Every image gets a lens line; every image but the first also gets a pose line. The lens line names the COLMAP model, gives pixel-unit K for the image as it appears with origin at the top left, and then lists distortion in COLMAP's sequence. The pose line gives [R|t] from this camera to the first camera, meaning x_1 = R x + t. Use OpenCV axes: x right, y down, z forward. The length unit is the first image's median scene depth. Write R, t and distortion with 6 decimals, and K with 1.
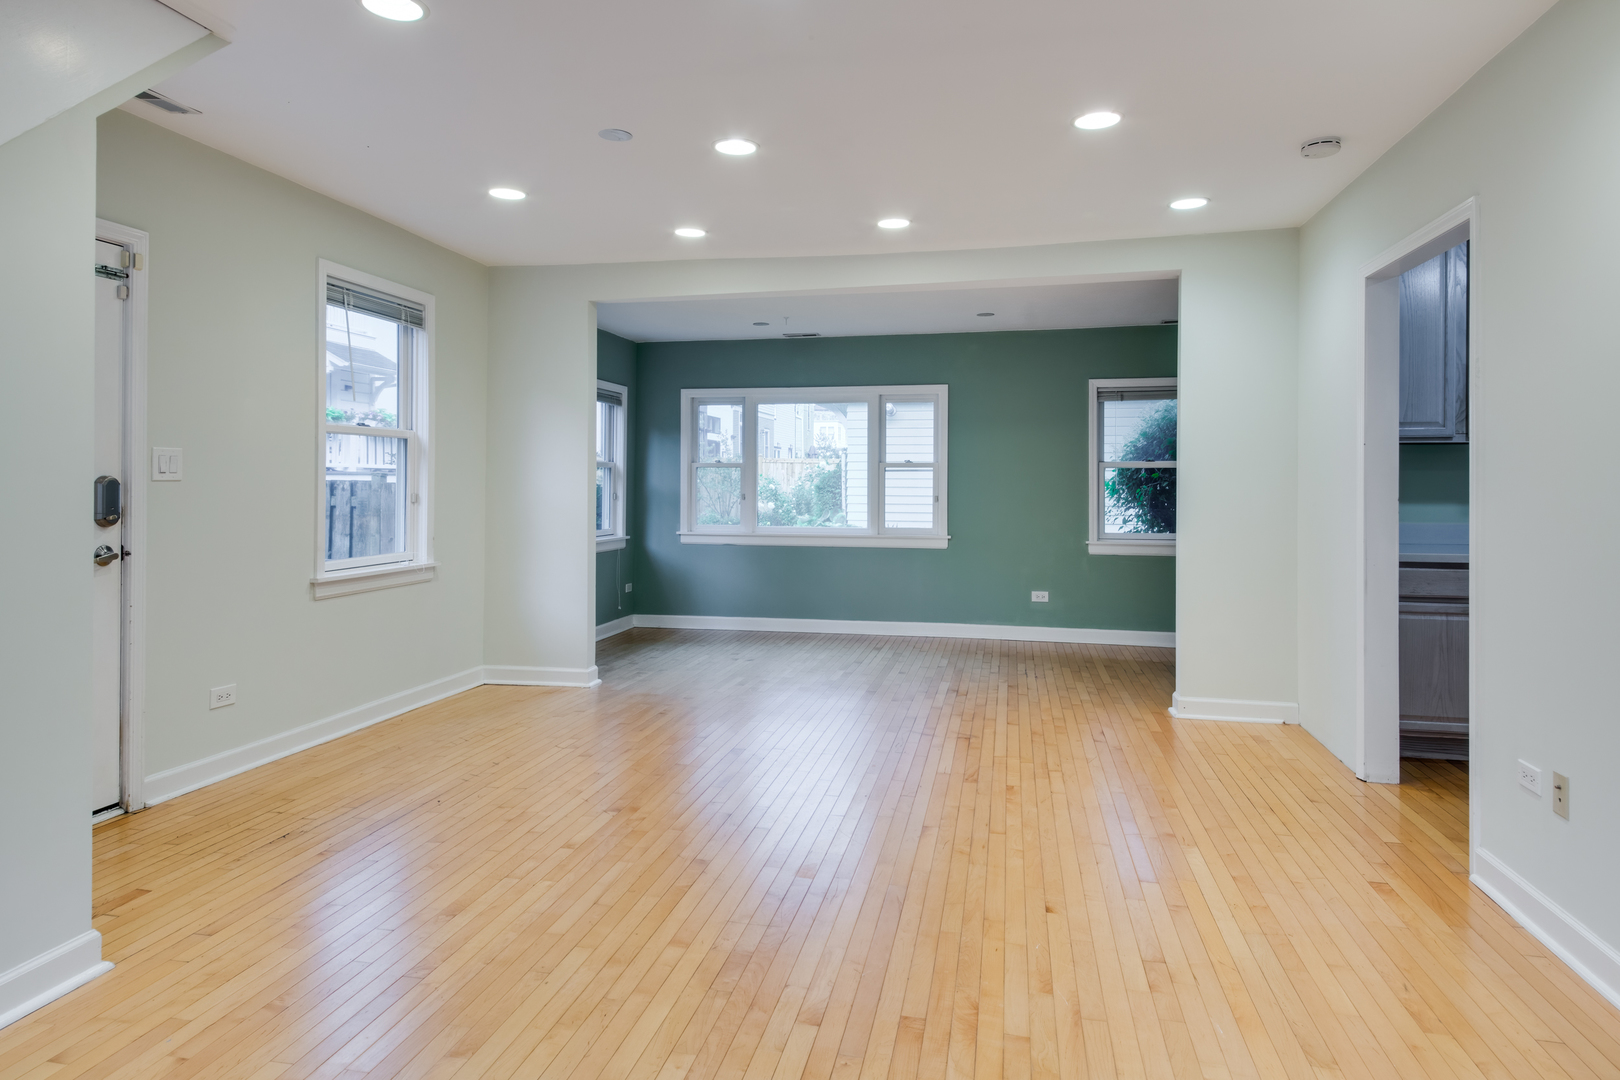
lens RADIAL K [[921.7, 0, 814.6], [0, 921.7, 479.9], [0, 0, 1]] dist [0.001513, 0.000182]
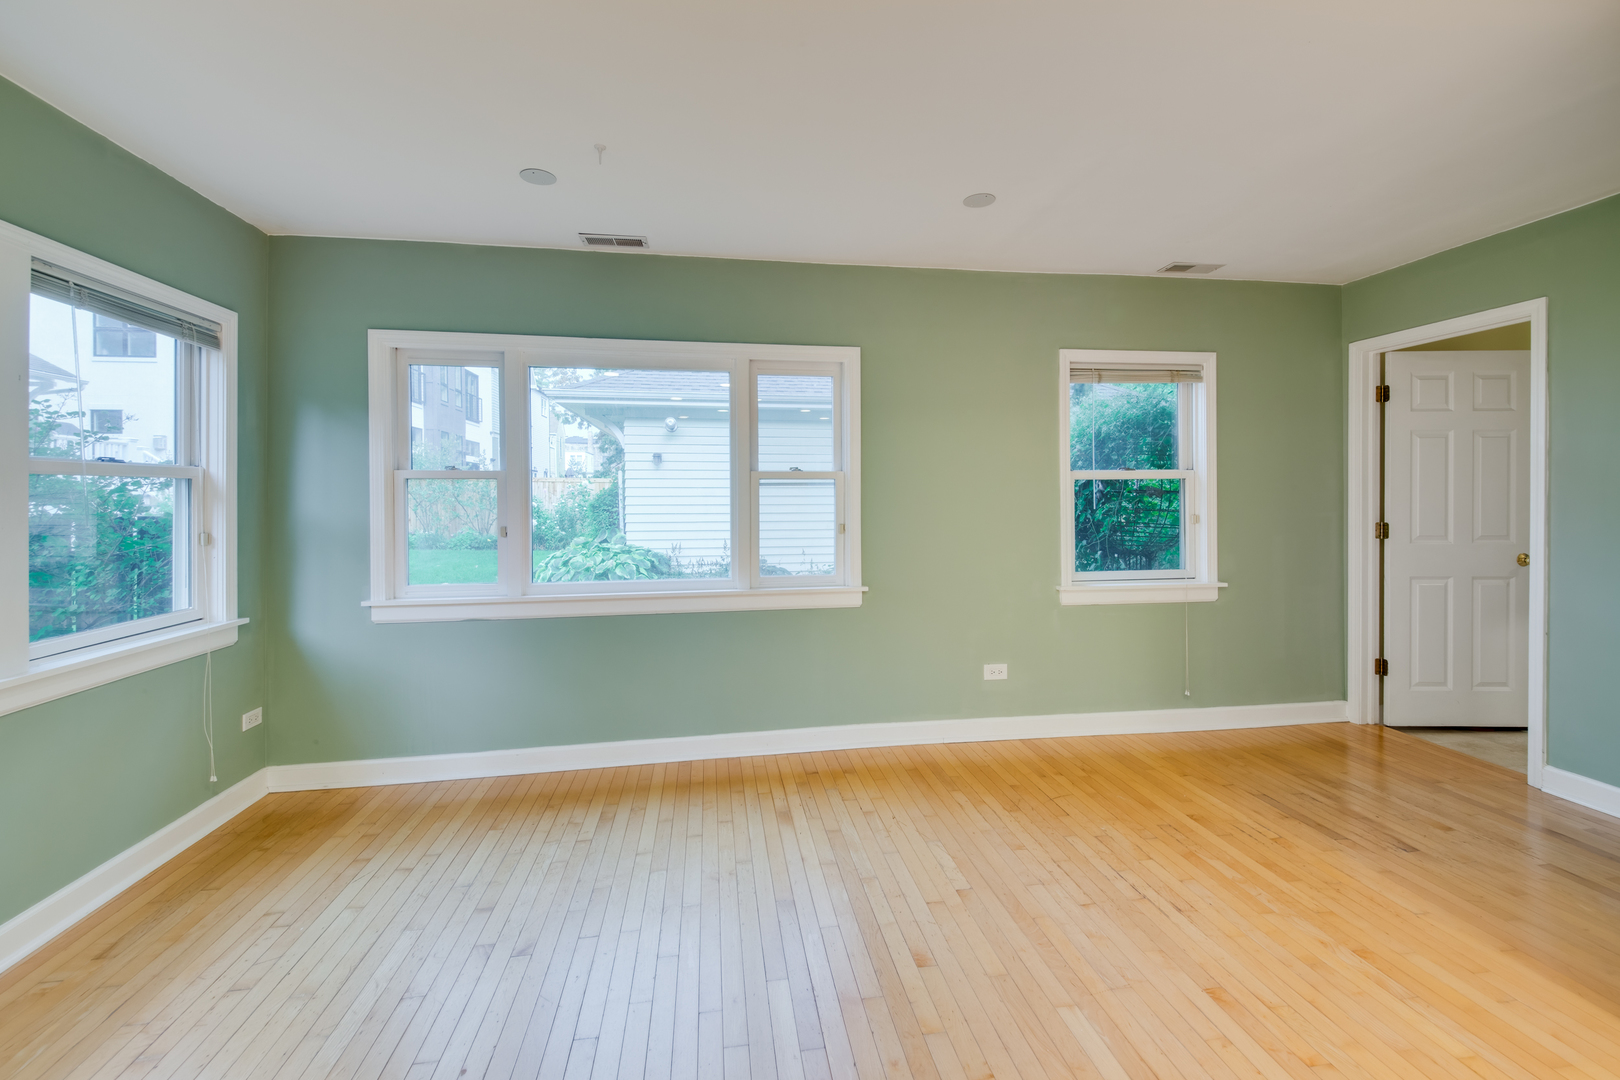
lens RADIAL K [[656.3, 0, 819.1], [0, 656.3, 501.6], [0, 0, 1]] dist [0.015450, -0.012854]
pose [[0.932151, -0.010469, 0.361917, -0.043719], [0.007348, 0.999923, 0.009998, -0.002515], [-0.361994, -0.006660, 0.932157, 0.567667]]
